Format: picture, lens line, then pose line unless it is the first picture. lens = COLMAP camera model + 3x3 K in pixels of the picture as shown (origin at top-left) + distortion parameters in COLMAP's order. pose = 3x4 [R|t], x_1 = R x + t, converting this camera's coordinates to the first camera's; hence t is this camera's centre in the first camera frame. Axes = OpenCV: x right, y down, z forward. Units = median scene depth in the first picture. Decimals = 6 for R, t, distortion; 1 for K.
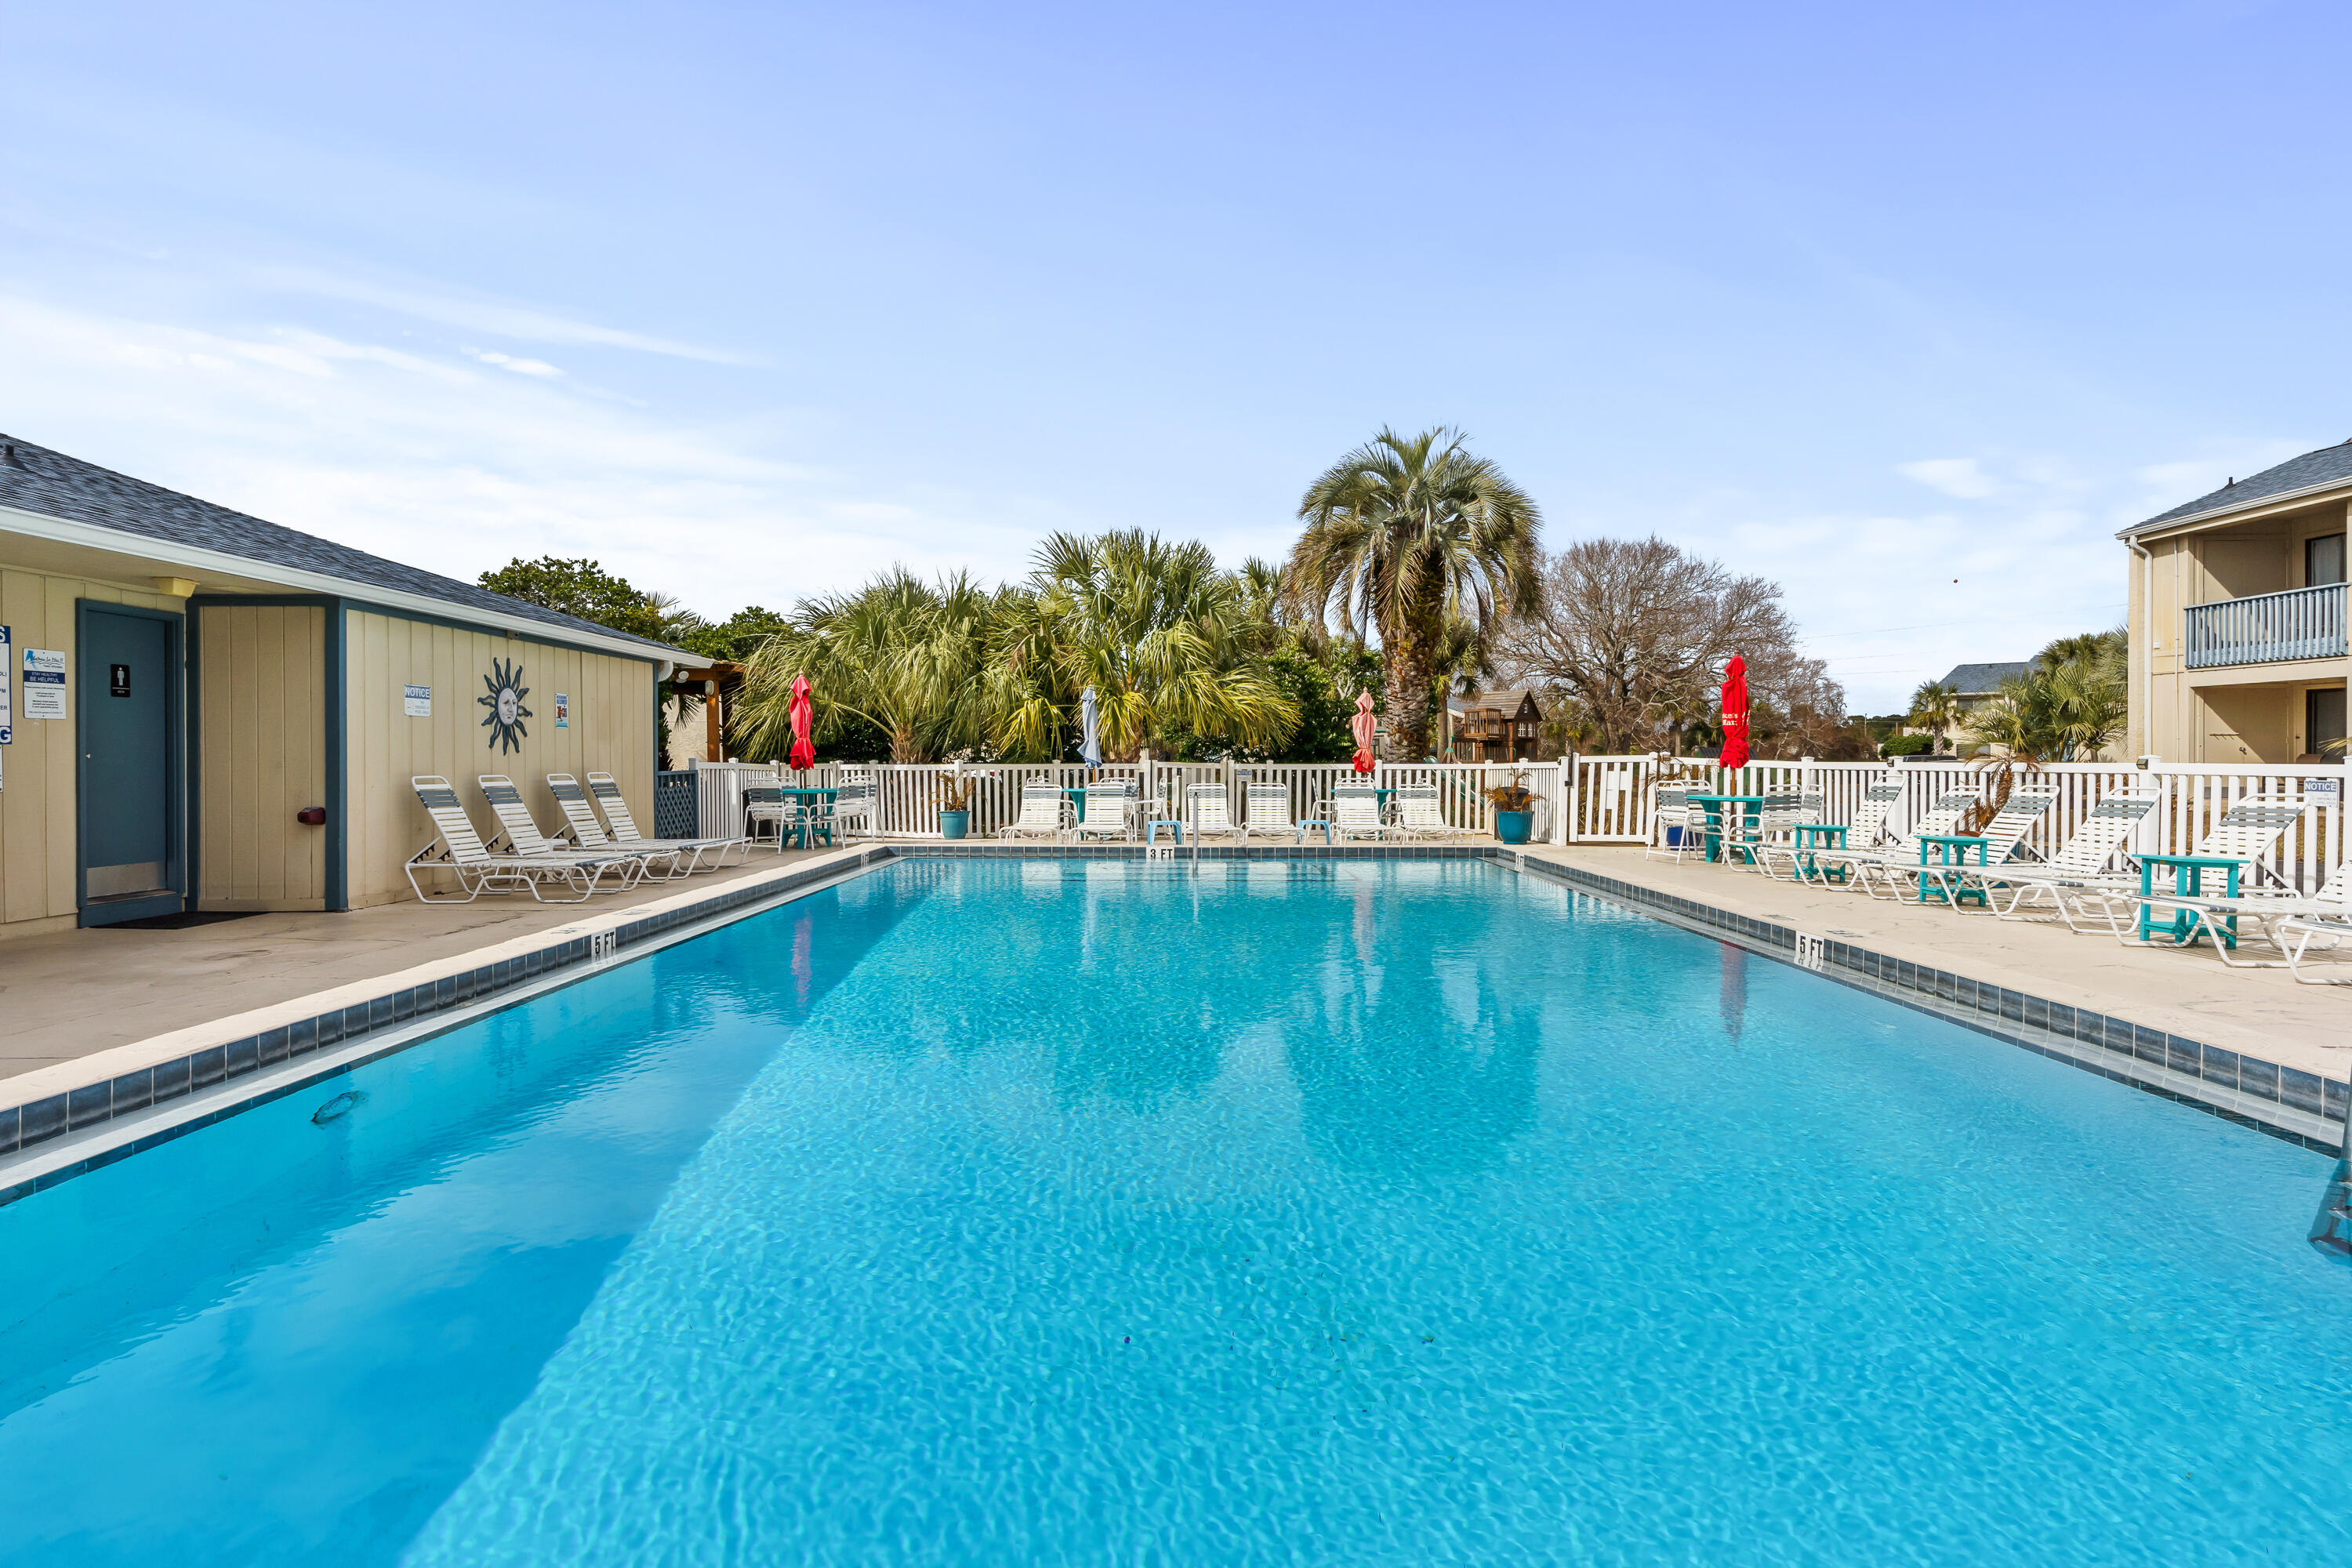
lens RADIAL K [[1269.8, 0, 1171.8], [0, 1269.8, 759.9], [0, 0, 1]] dist [-0.003796, -0.000628]
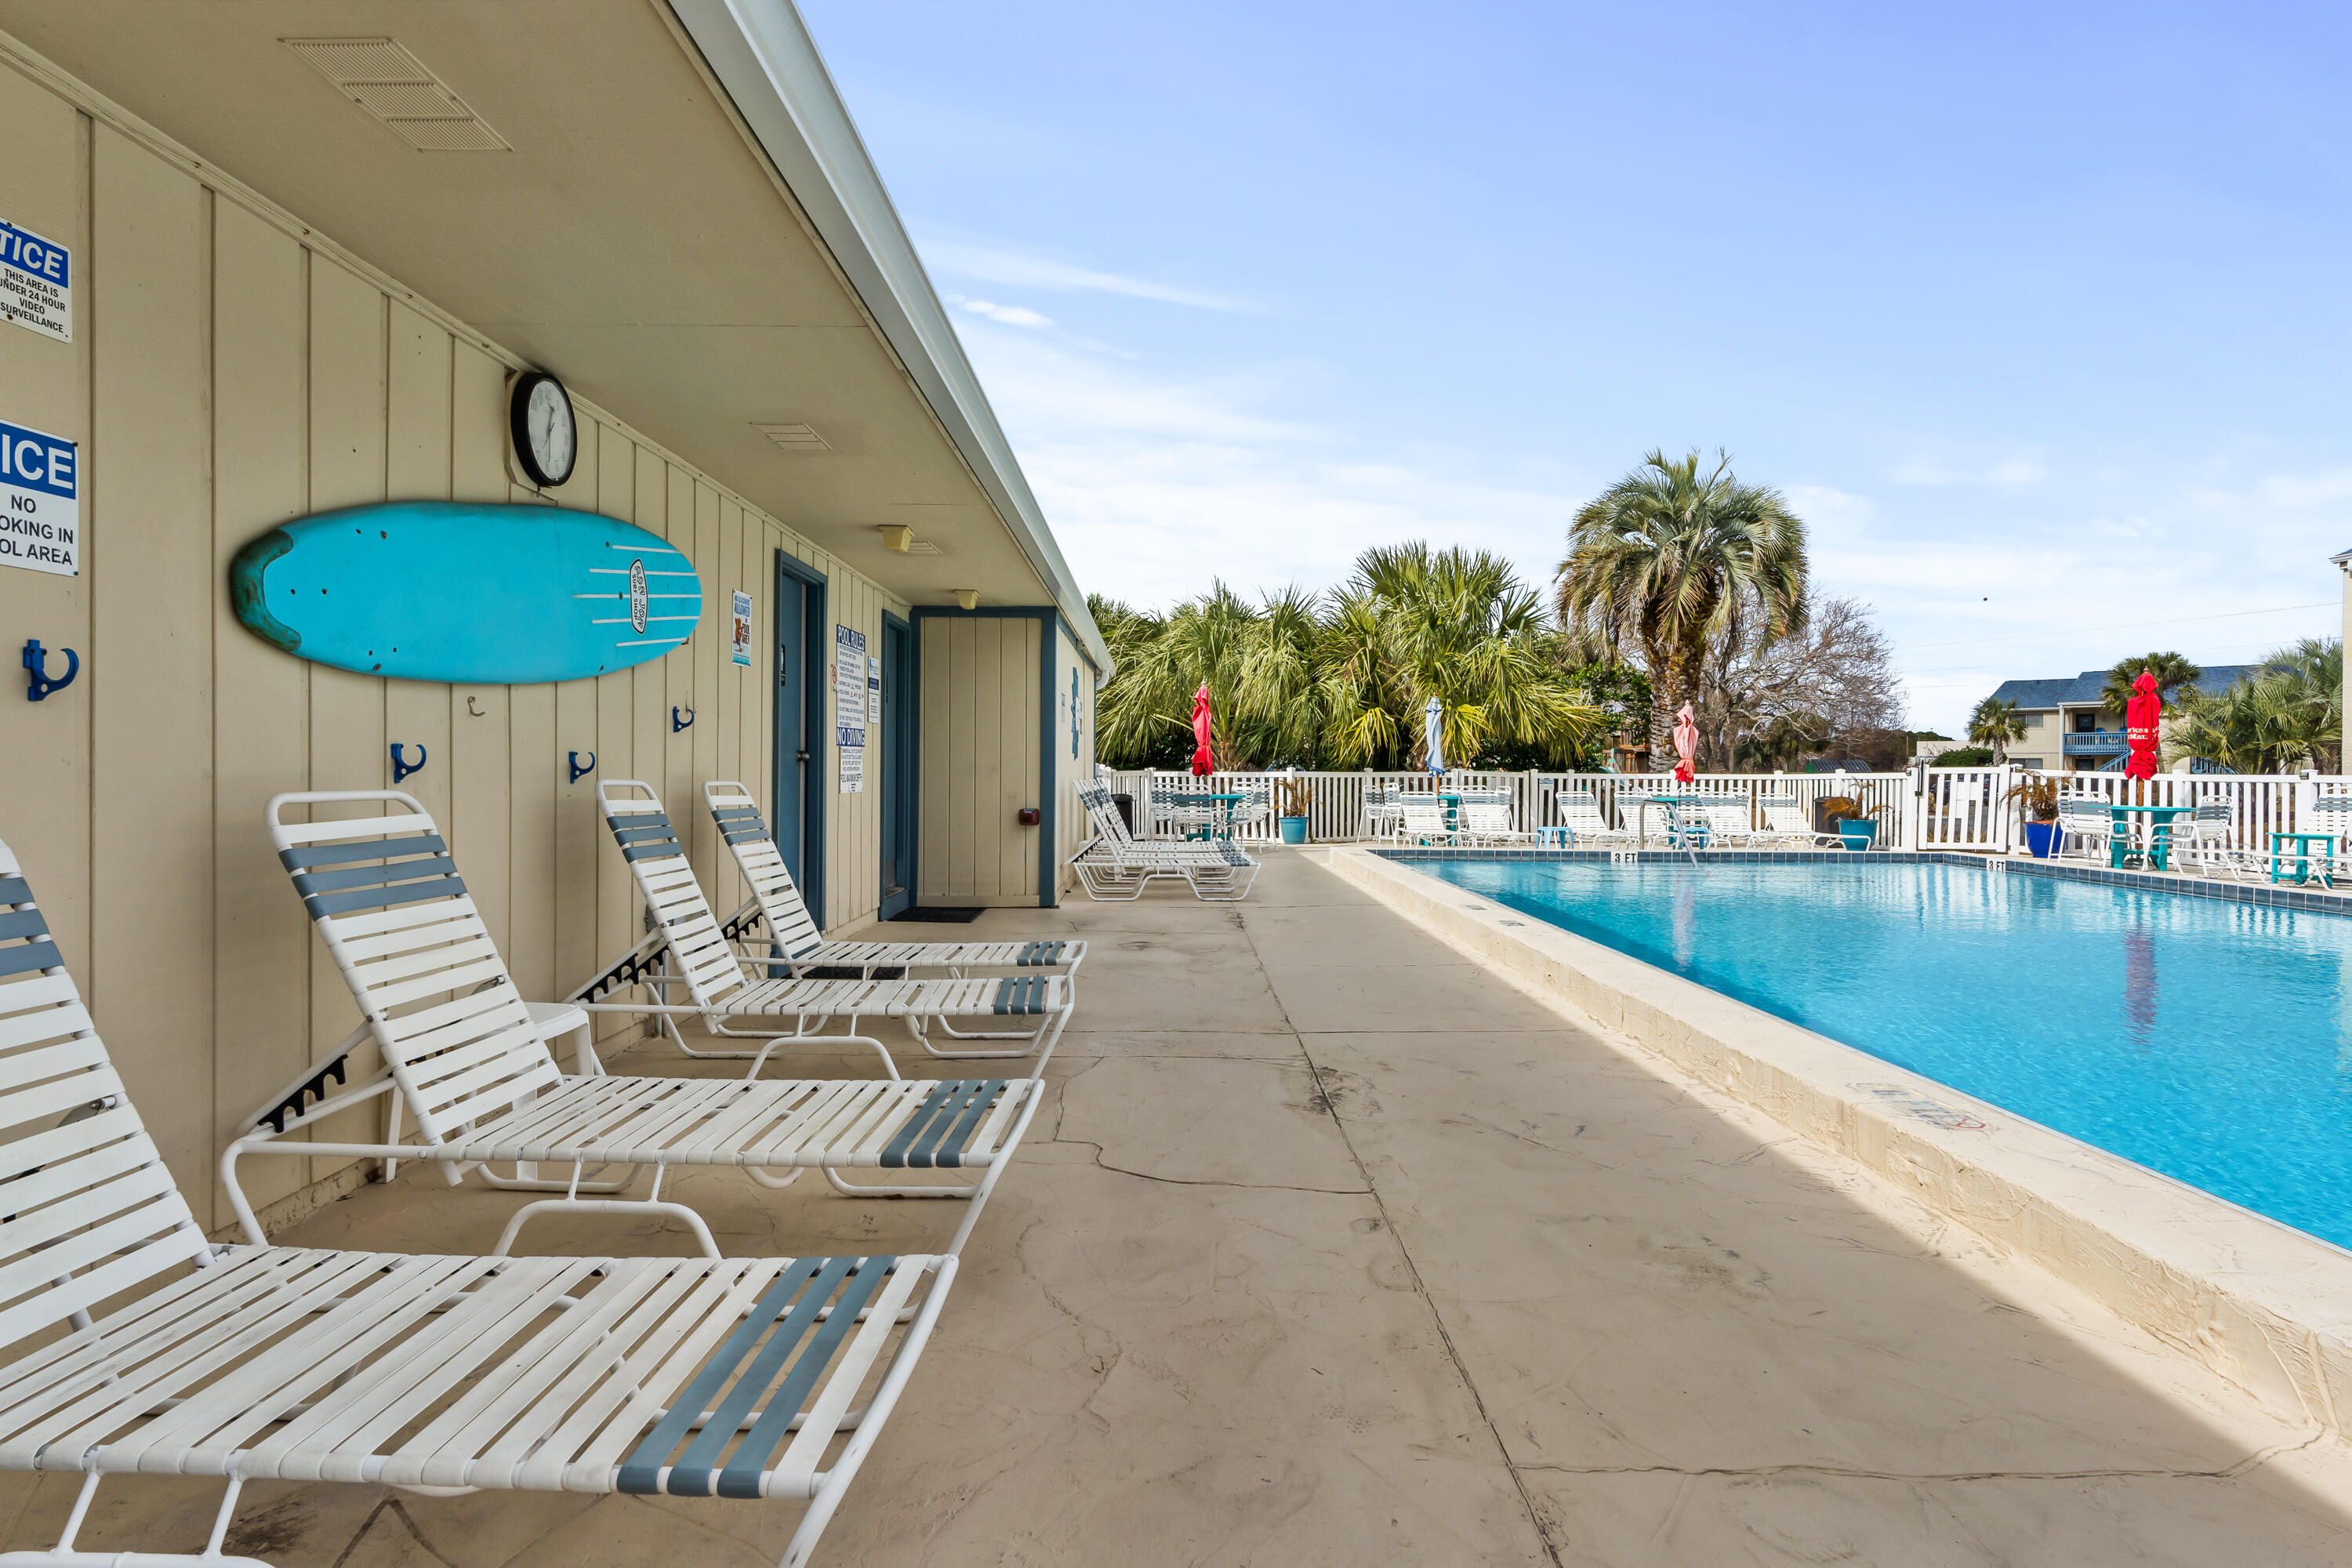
lens RADIAL K [[1232.6, 0, 1176.0], [0, 1232.6, 784.0], [0, 0, 1]] dist [0.000759, -0.000278]
pose [[0.999943, 0.006312, 0.008583, -0.311863], [-0.006423, 0.999896, 0.012941, 0.001456], [-0.008500, -0.012995, 0.999879, -0.015835]]
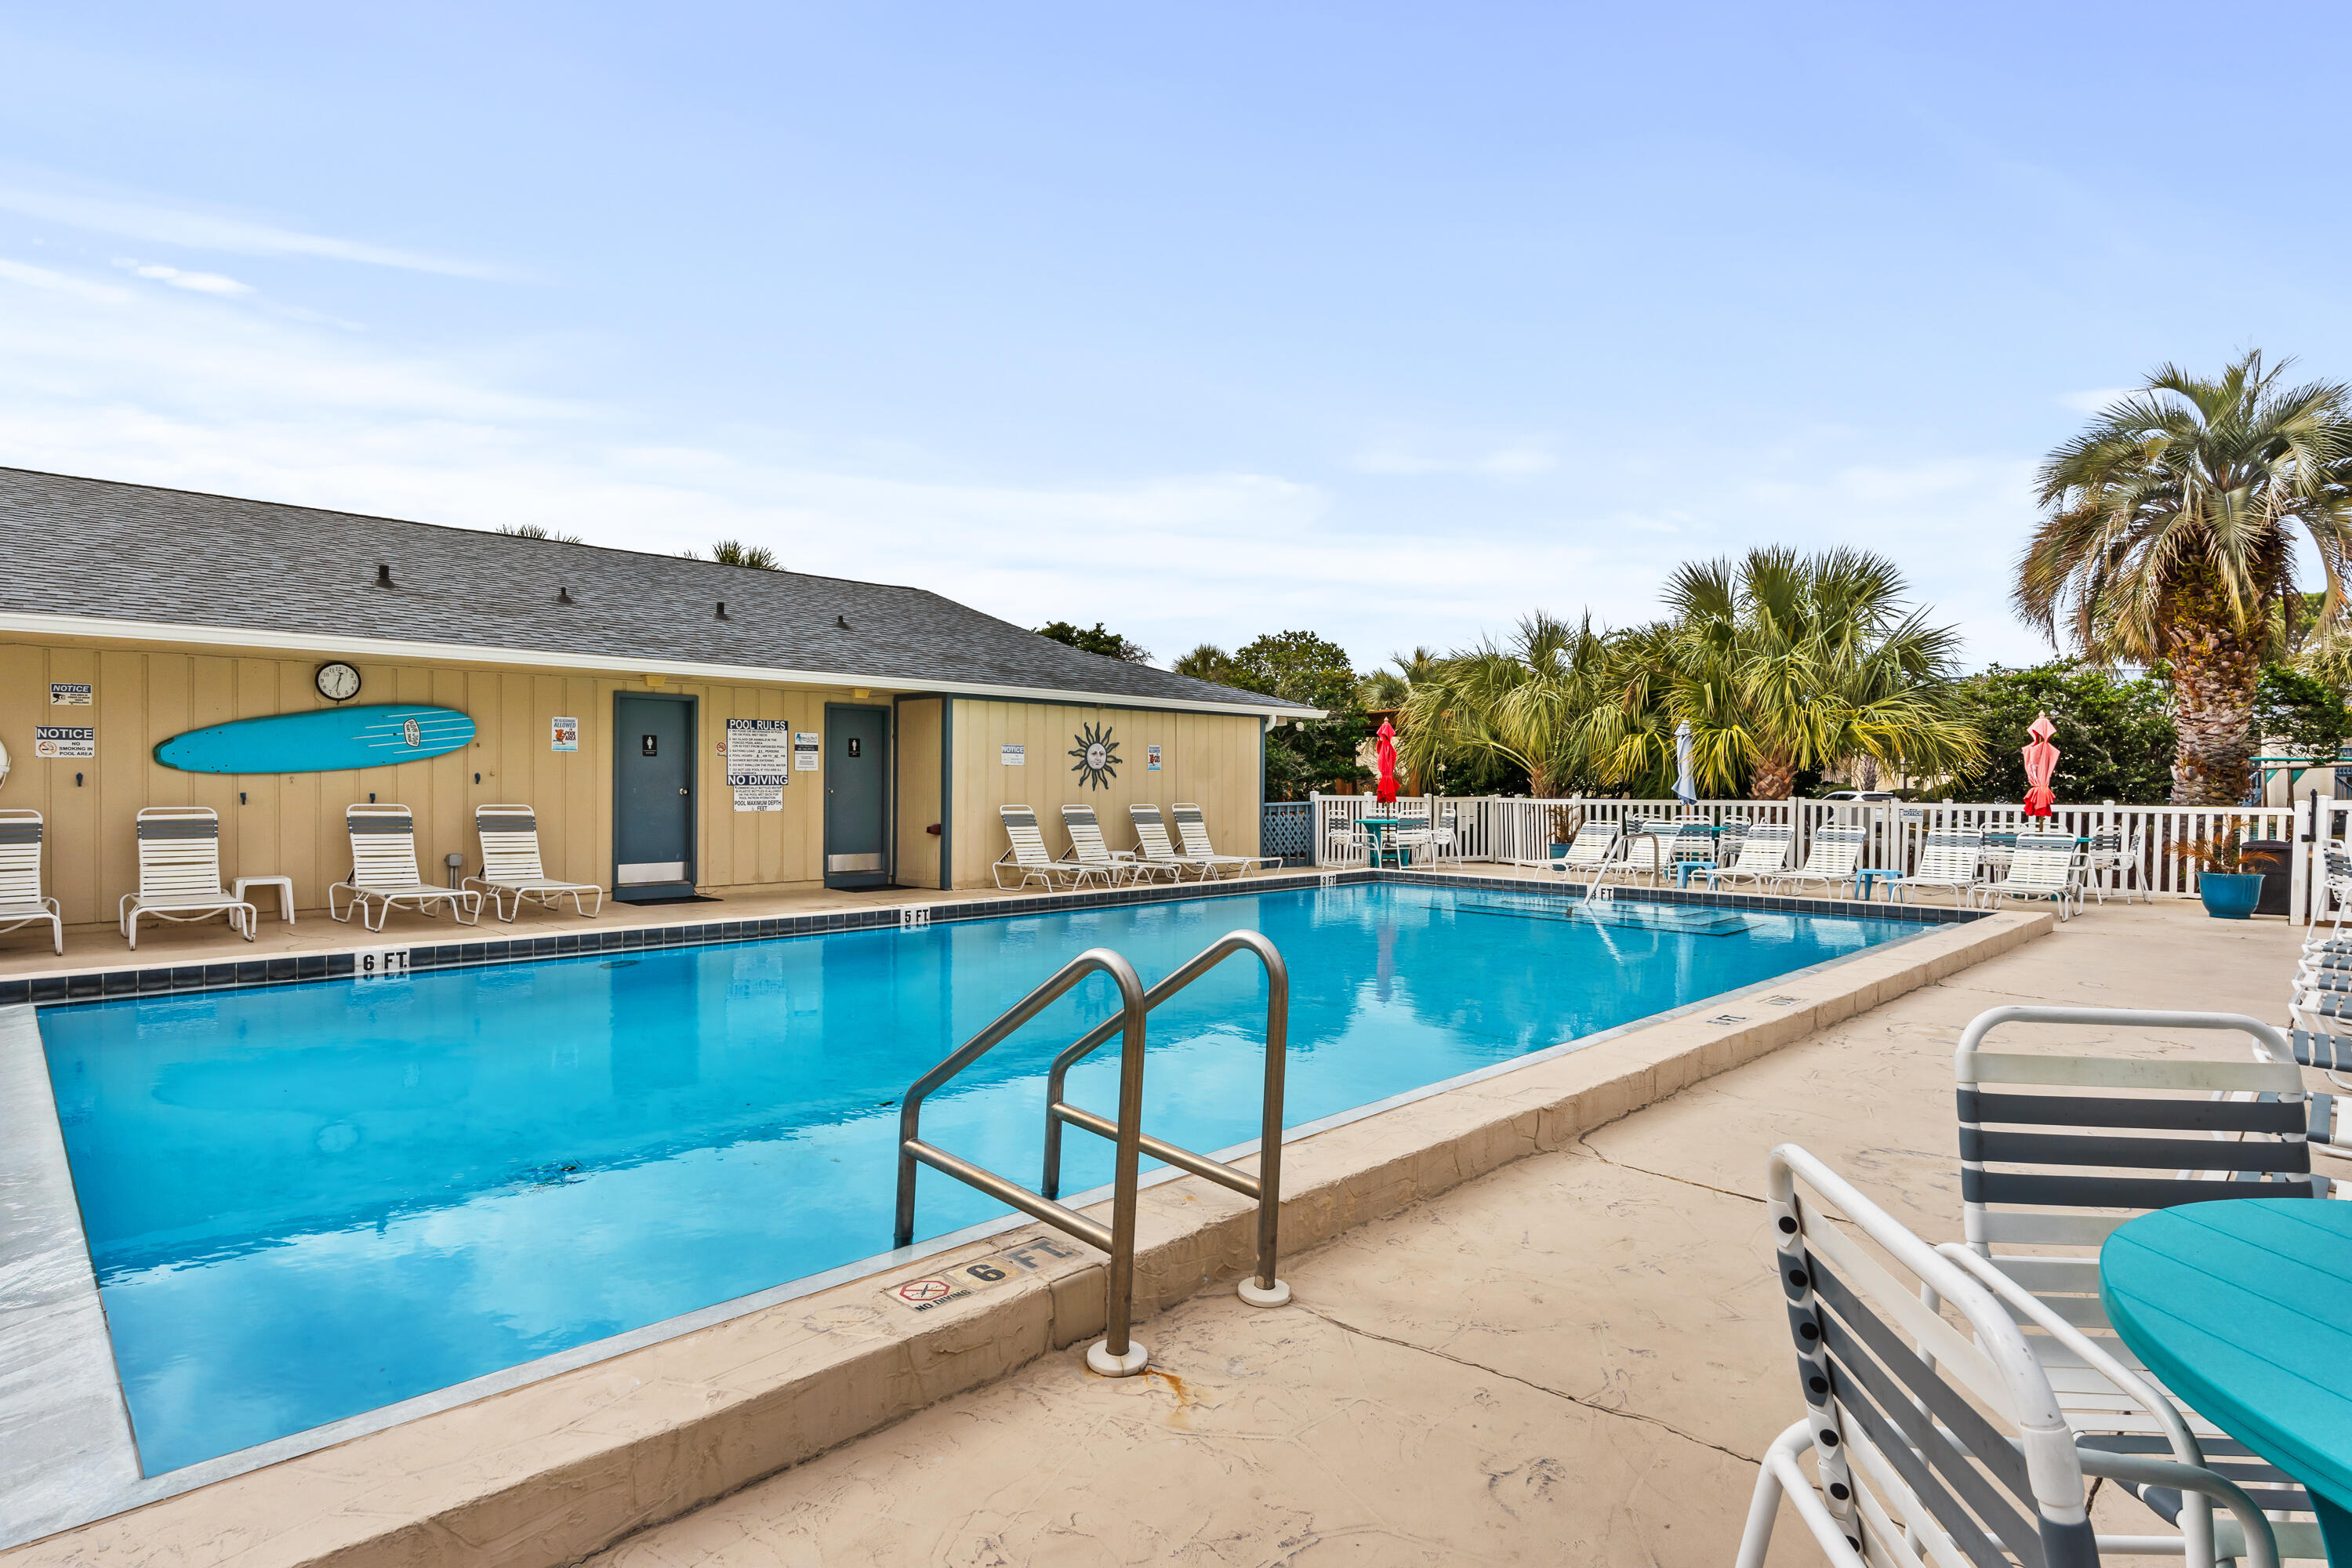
lens RADIAL K [[1232.6, 0, 1176.0], [0, 1232.6, 784.0], [0, 0, 1]] dist [0.000759, -0.000278]
pose [[0.716062, 0.004361, -0.698023, 0.347351], [-0.005998, 0.999982, 0.000094, -0.008264], [0.698011, 0.004120, 0.716075, 0.052904]]
